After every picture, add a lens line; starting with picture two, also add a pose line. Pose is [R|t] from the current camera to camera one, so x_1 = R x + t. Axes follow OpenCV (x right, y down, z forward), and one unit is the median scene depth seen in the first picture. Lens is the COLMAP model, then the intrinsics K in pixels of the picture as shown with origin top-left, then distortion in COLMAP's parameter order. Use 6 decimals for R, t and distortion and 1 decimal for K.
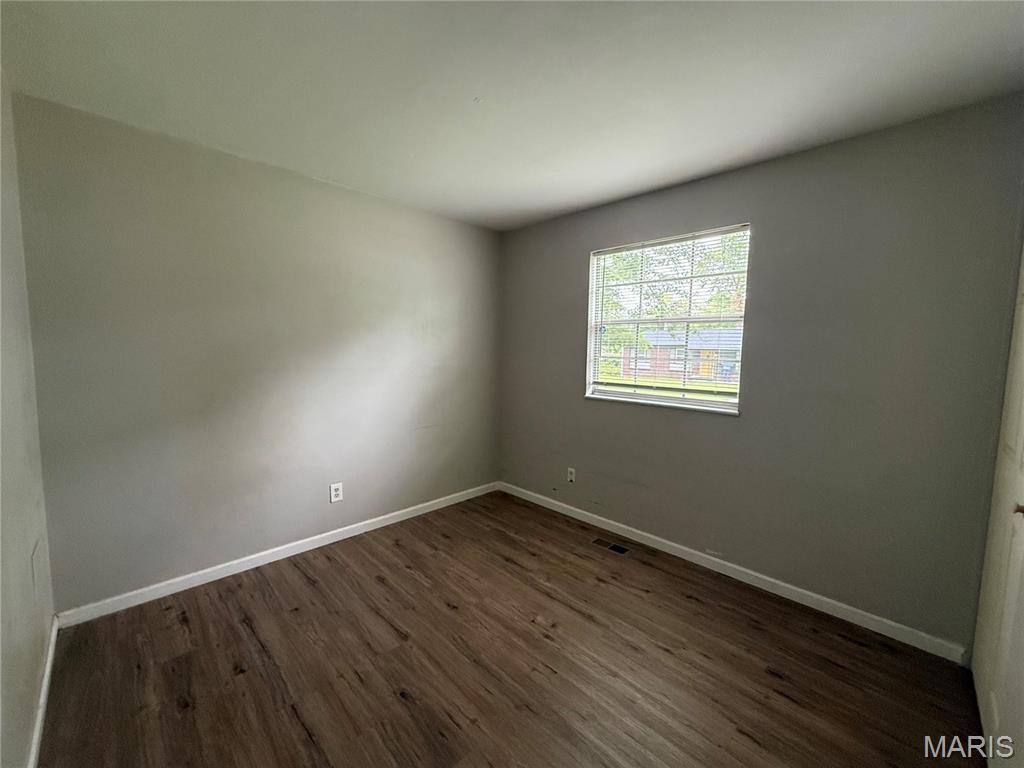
lens RADIAL K [[405.0, 0, 510.9], [0, 405.0, 382.8], [0, 0, 1]] dist [0.000941, 0.000522]
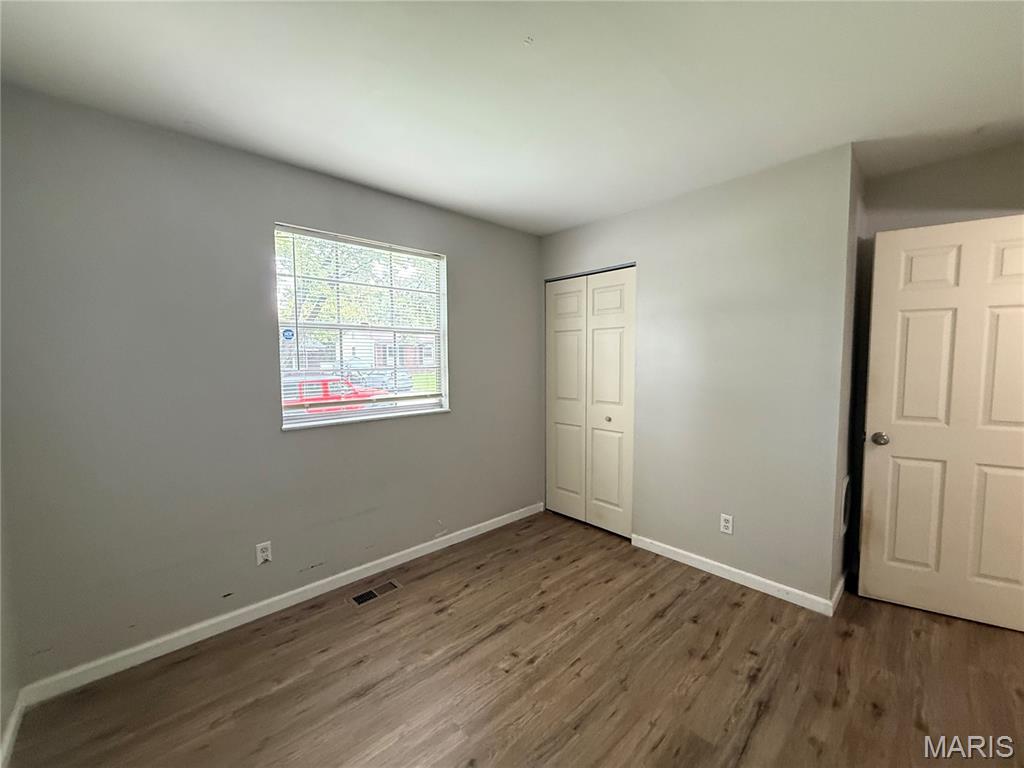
lens RADIAL K [[405.0, 0, 510.9], [0, 405.0, 382.8], [0, 0, 1]] dist [0.000941, 0.000522]
pose [[0.036547, -0.078383, 0.996253, -0.625175], [0.091192, 0.993021, 0.074784, -0.078091], [-0.995162, 0.088117, 0.043440, 0.729723]]
